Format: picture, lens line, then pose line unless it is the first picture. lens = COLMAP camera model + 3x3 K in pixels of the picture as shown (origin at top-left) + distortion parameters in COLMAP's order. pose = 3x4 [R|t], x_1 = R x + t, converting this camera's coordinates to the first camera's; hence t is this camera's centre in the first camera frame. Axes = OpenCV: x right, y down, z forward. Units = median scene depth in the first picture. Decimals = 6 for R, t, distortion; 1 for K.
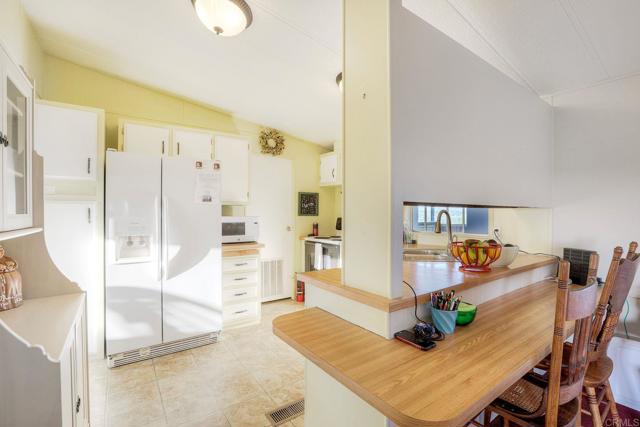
lens RADIAL K [[298.3, 0, 319.5], [0, 298.3, 214.5], [0, 0, 1]] dist [-0.005175, 0.001017]
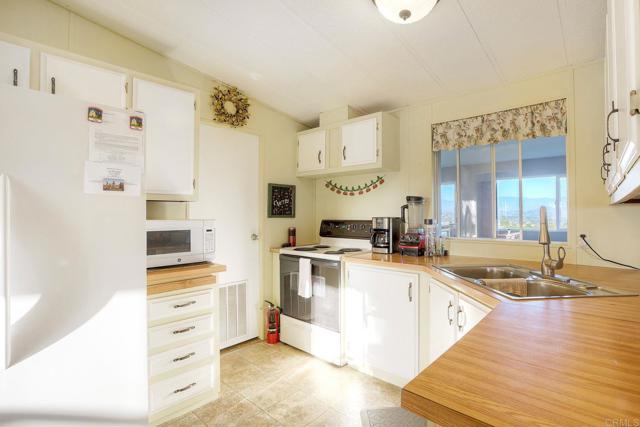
lens RADIAL K [[301.8, 0, 323.4], [0, 301.8, 212.7], [0, 0, 1]] dist [-0.005086, 0.001876]
pose [[0.977074, -0.005600, 0.212827, -0.101468], [0.008007, 0.999913, -0.010451, 0.000797], [-0.212750, 0.011915, 0.977034, 0.307957]]
